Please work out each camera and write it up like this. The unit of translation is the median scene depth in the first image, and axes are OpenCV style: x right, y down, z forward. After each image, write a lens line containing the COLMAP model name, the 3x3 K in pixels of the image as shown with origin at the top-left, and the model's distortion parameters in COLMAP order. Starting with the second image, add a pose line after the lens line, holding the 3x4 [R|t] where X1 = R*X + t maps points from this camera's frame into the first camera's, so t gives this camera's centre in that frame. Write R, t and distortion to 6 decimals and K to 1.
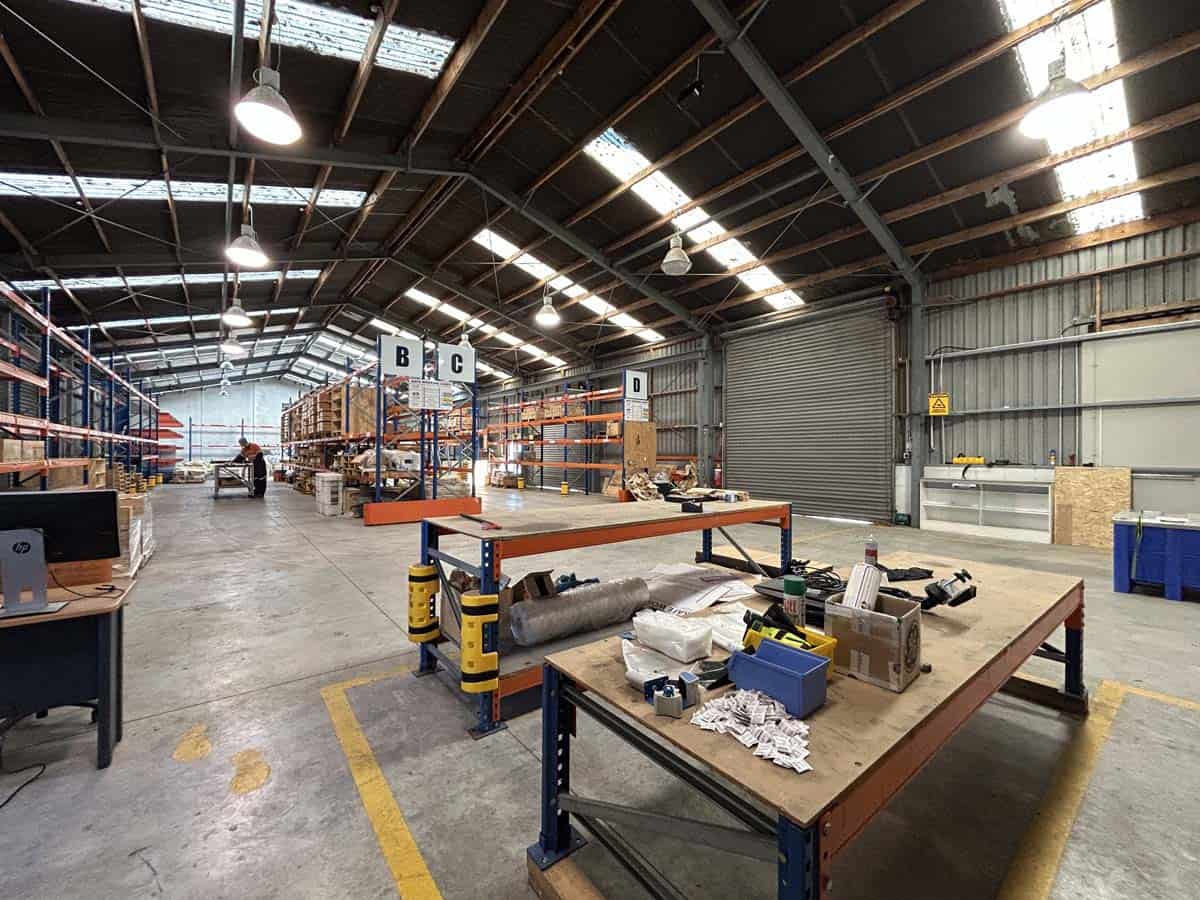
lens RADIAL K [[482.9, 0, 598.5], [0, 482.9, 451.0], [0, 0, 1]] dist [0.000574, 0.000848]
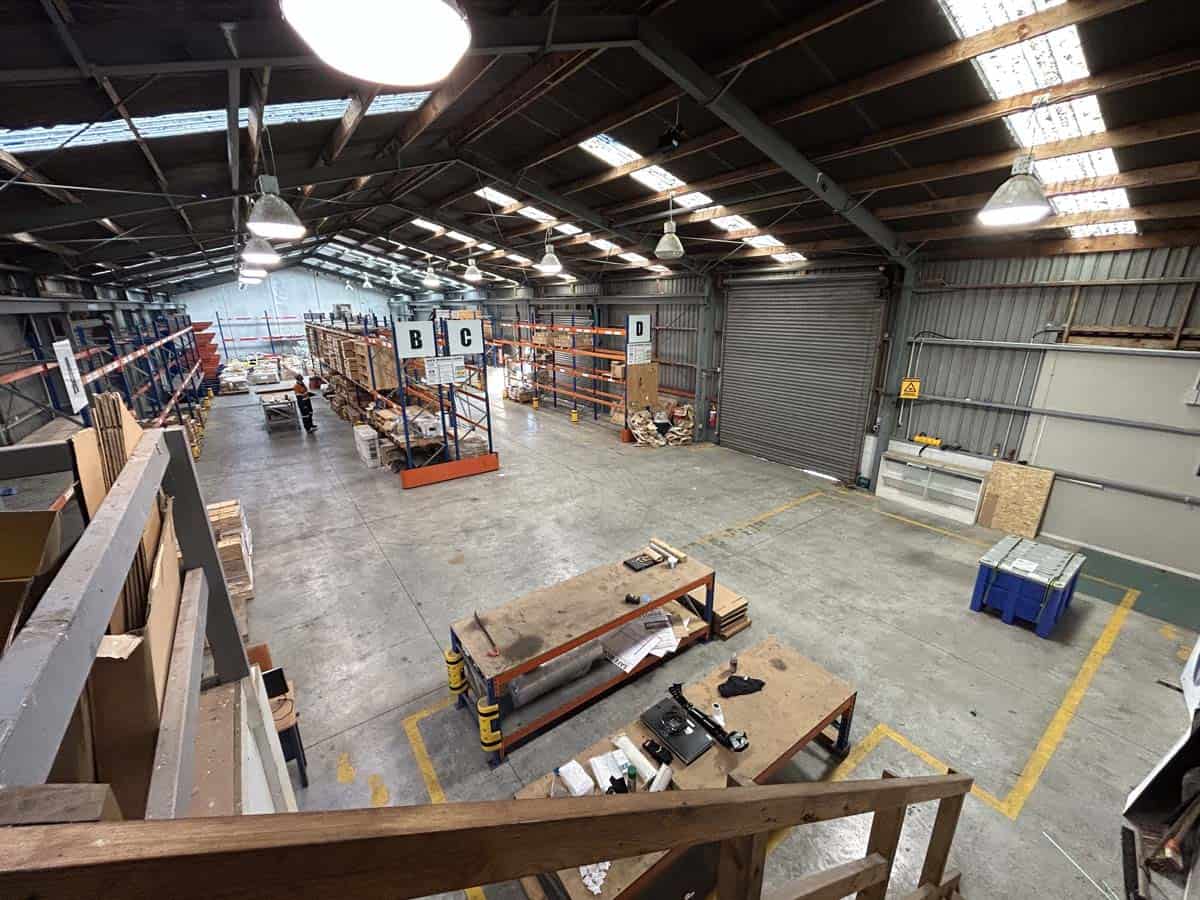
lens RADIAL K [[482.9, 0, 598.4], [0, 482.9, 450.8], [0, 0, 1]] dist [0.000574, 0.000848]
pose [[0.998746, 0.001685, -0.050035, 0.061022], [0.013330, 0.954403, 0.298222, -0.277672], [0.048257, -0.298515, 0.953184, -0.094759]]
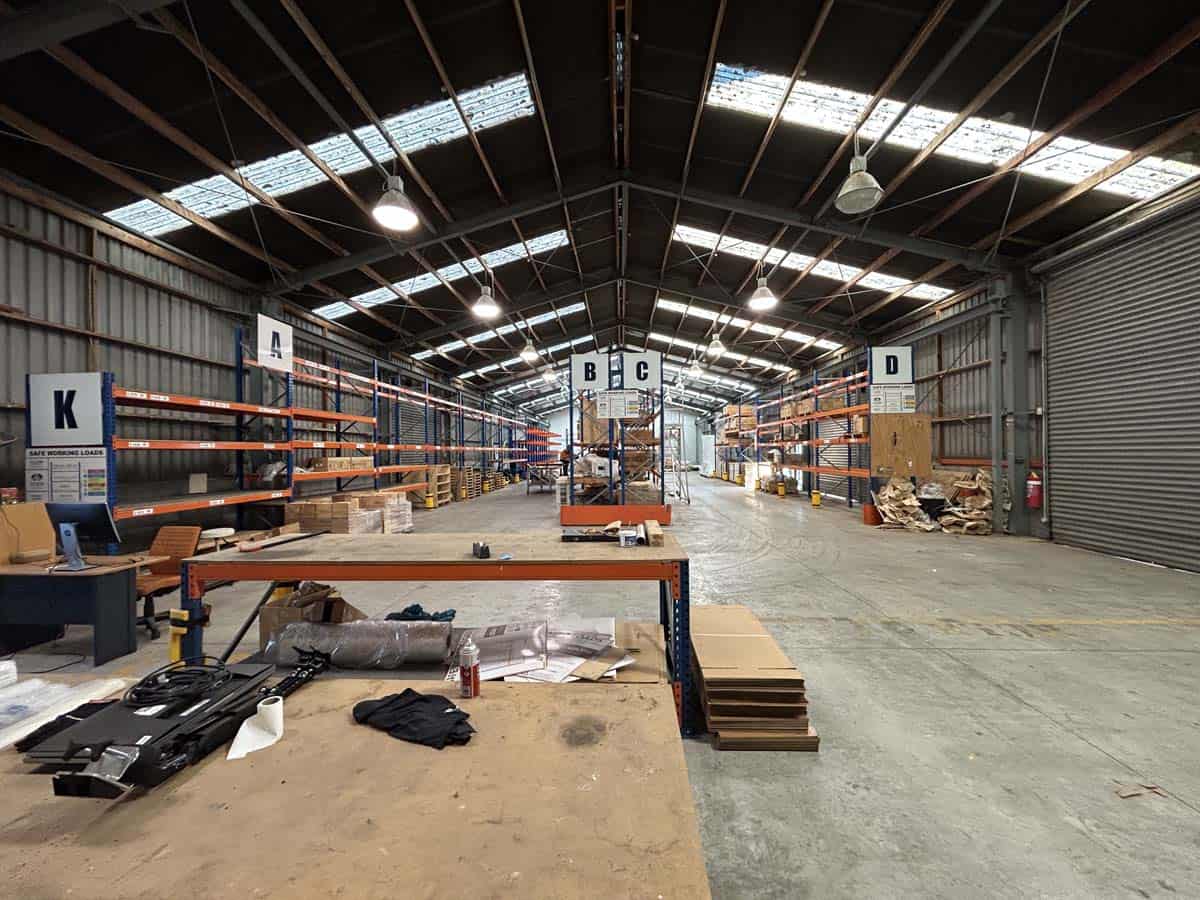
lens RADIAL K [[482.9, 0, 599.3], [0, 482.9, 451.6], [0, 0, 1]] dist [0.000574, 0.000848]
pose [[0.752766, -0.013888, -0.658142, 0.322465], [0.018692, 0.999825, 0.000282, -0.016263], [0.658023, -0.012514, 0.752894, 0.198581]]
